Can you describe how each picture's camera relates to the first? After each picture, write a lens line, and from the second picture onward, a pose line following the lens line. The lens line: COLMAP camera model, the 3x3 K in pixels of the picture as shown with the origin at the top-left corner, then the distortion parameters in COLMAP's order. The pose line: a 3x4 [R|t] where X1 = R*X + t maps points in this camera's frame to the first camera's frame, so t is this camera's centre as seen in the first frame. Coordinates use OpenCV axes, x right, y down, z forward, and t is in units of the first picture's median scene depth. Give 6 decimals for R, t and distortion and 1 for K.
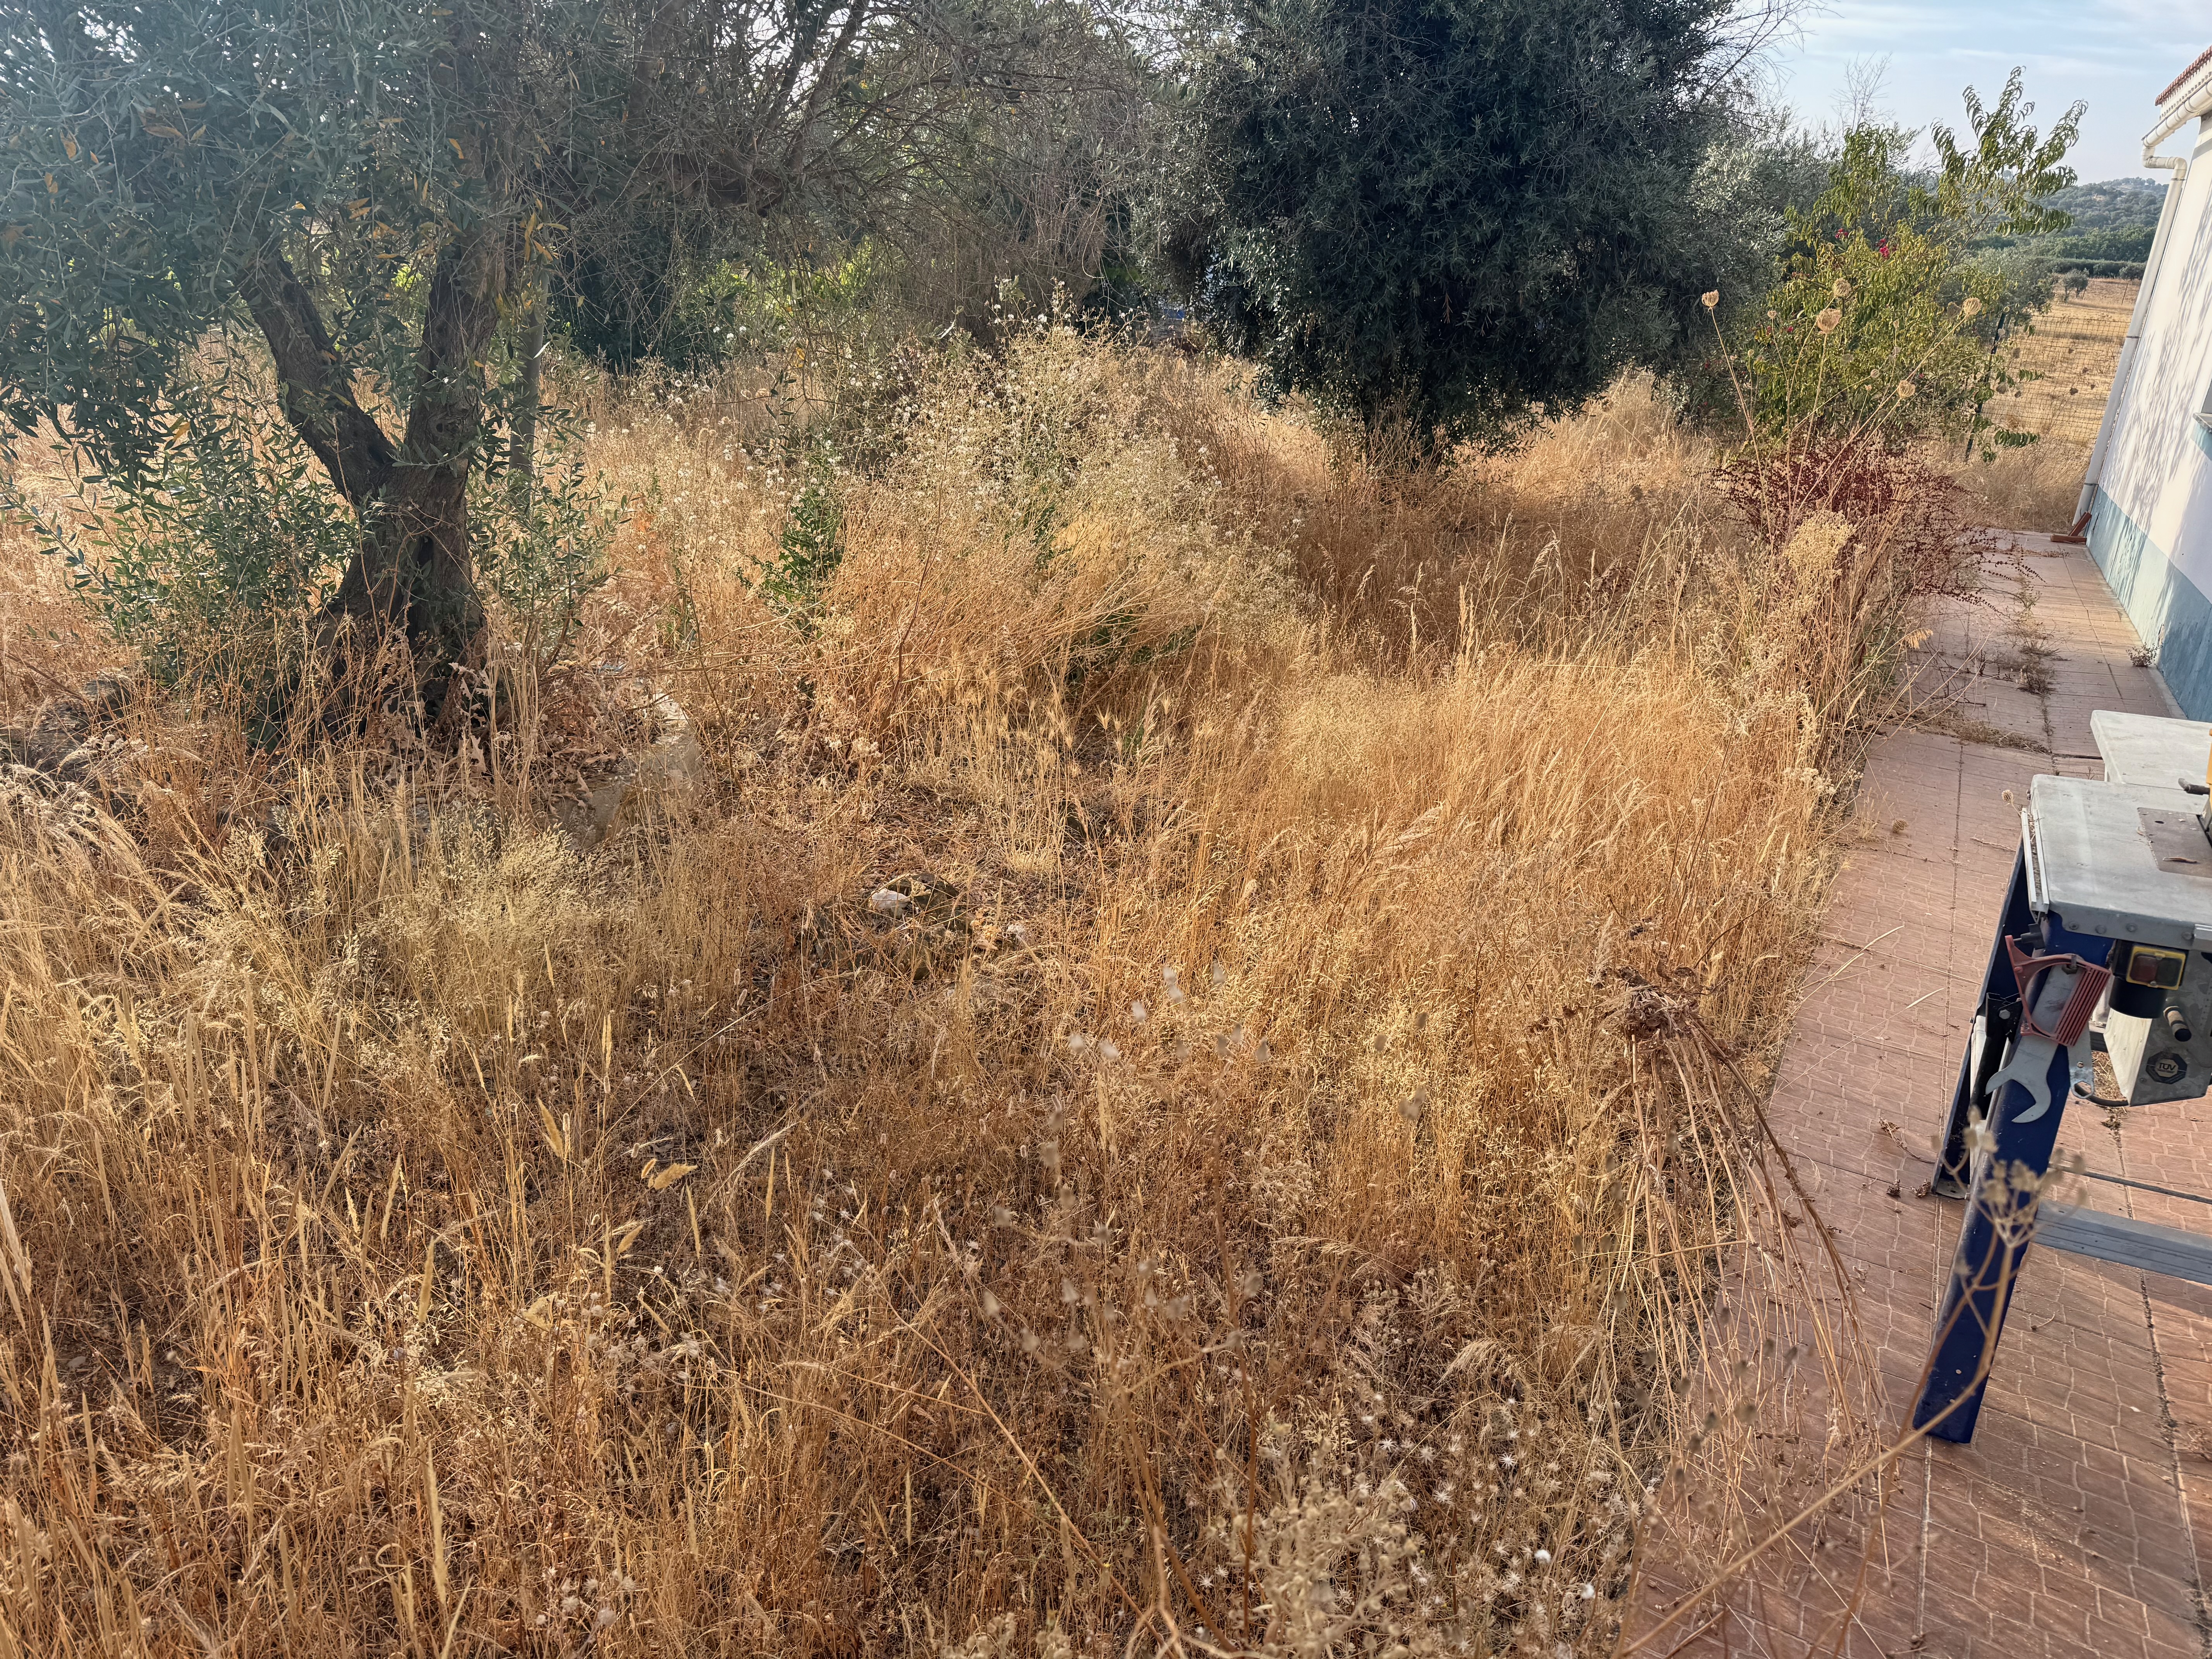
lens RADIAL K [[1578.4, 0, 1100.2], [0, 1578.4, 851.8], [0, 0, 1]] dist [0.011860, -0.011309]
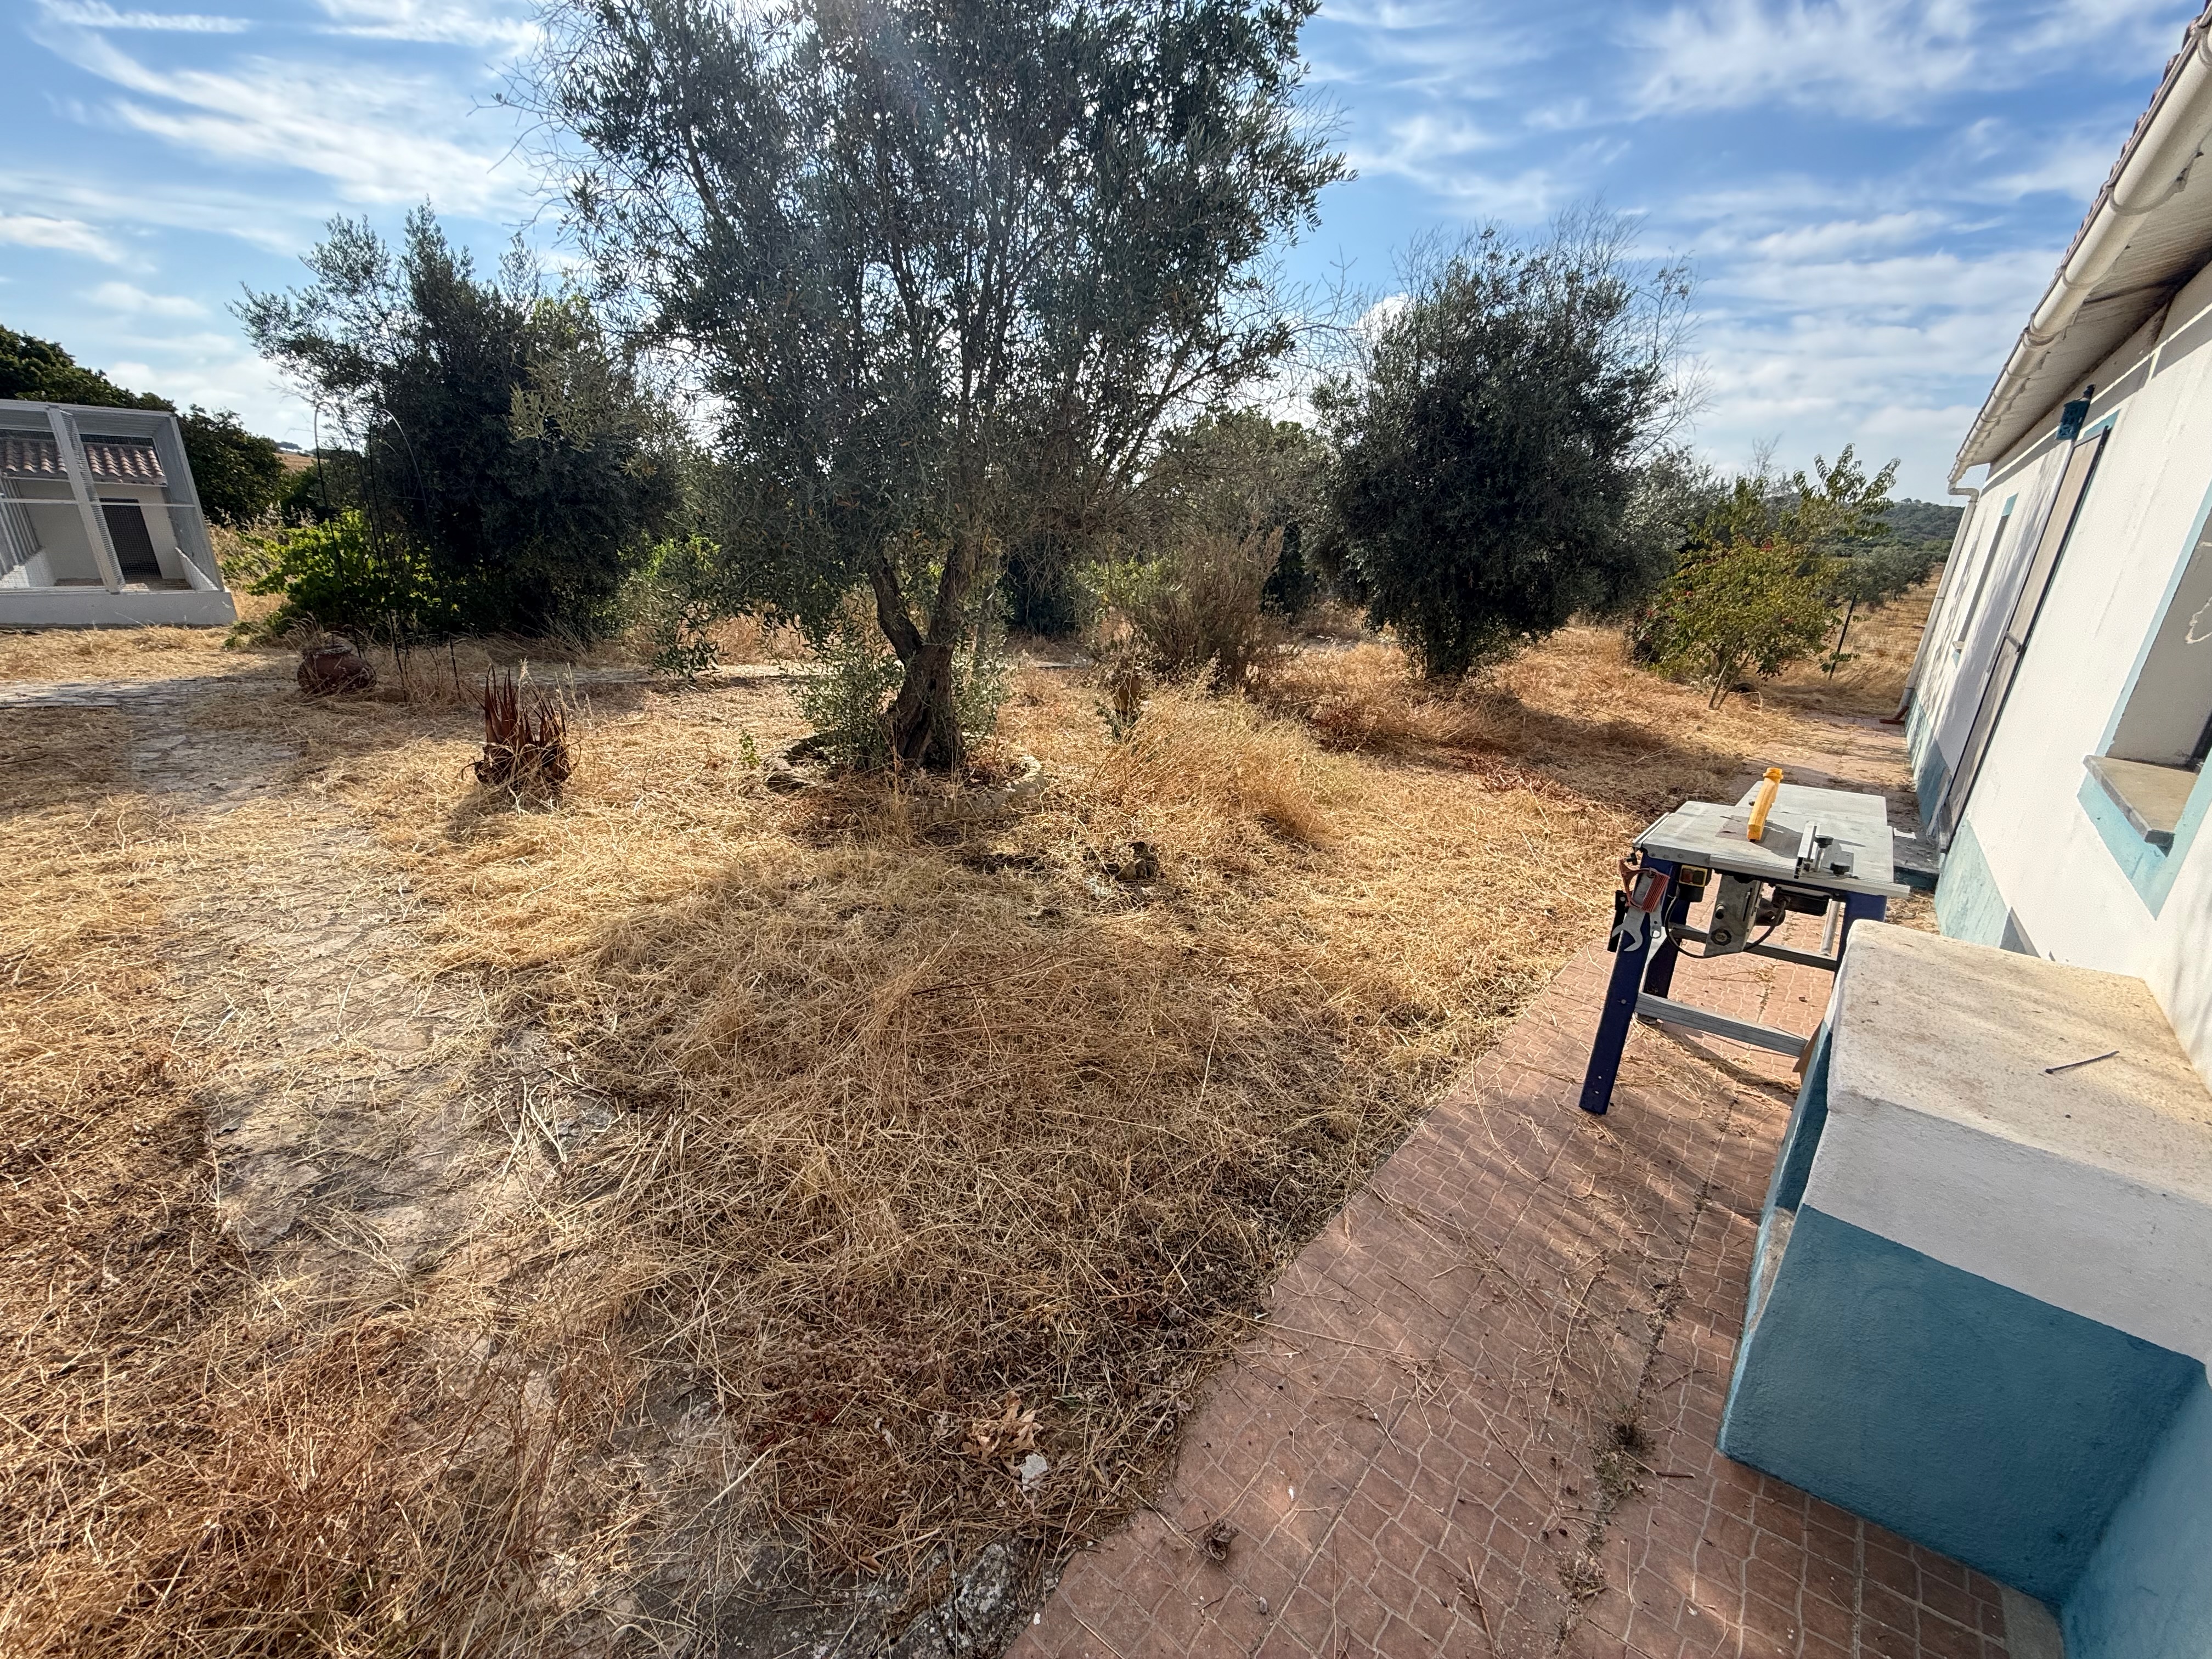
lens RADIAL K [[884.8, 0, 1097.1], [0, 884.8, 832.9], [0, 0, 1]] dist [-0.000167, 0.000213]
pose [[0.976113, 0.055474, -0.210064, 0.071697], [-0.067697, 0.996379, -0.051447, 0.065526], [0.206449, 0.064439, 0.976333, -0.152780]]
